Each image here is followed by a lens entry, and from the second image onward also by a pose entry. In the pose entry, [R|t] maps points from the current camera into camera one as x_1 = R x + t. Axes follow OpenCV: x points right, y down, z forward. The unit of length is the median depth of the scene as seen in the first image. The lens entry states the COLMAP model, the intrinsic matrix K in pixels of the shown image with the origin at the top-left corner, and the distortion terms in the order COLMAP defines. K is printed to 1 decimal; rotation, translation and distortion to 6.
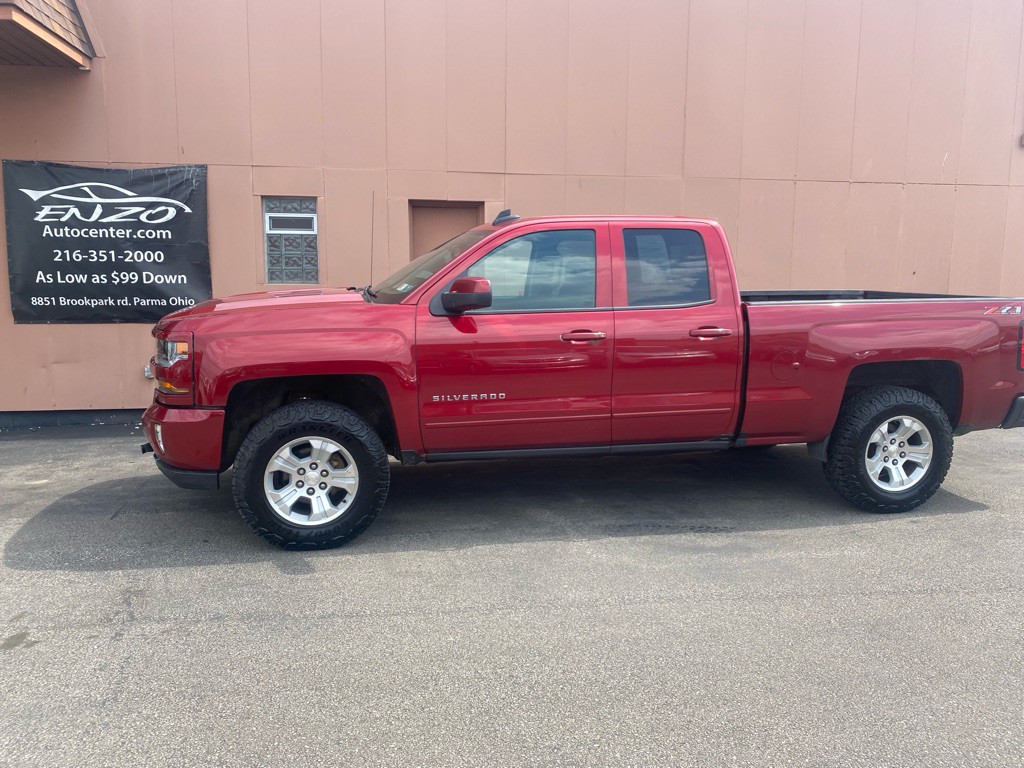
lens RADIAL K [[773.9, 0, 518.3], [0, 773.9, 378.9], [0, 0, 1]] dist [0.062507, -0.080304]
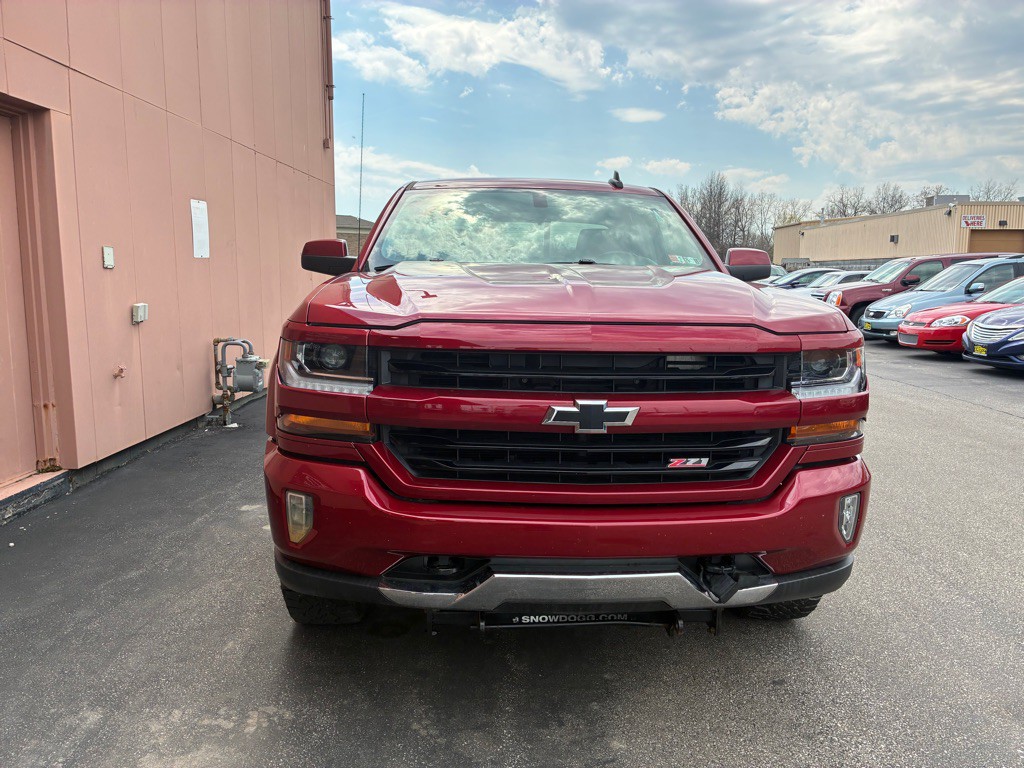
lens RADIAL K [[764.3, 0, 512.0], [0, 764.3, 384.0], [0, 0, 1]] dist [0.046426, -0.071820]
pose [[0.165806, -0.146930, 0.975151, -0.592597], [0.127520, 0.983731, 0.126541, -0.070918], [-0.977879, 0.103370, 0.181846, 0.650838]]
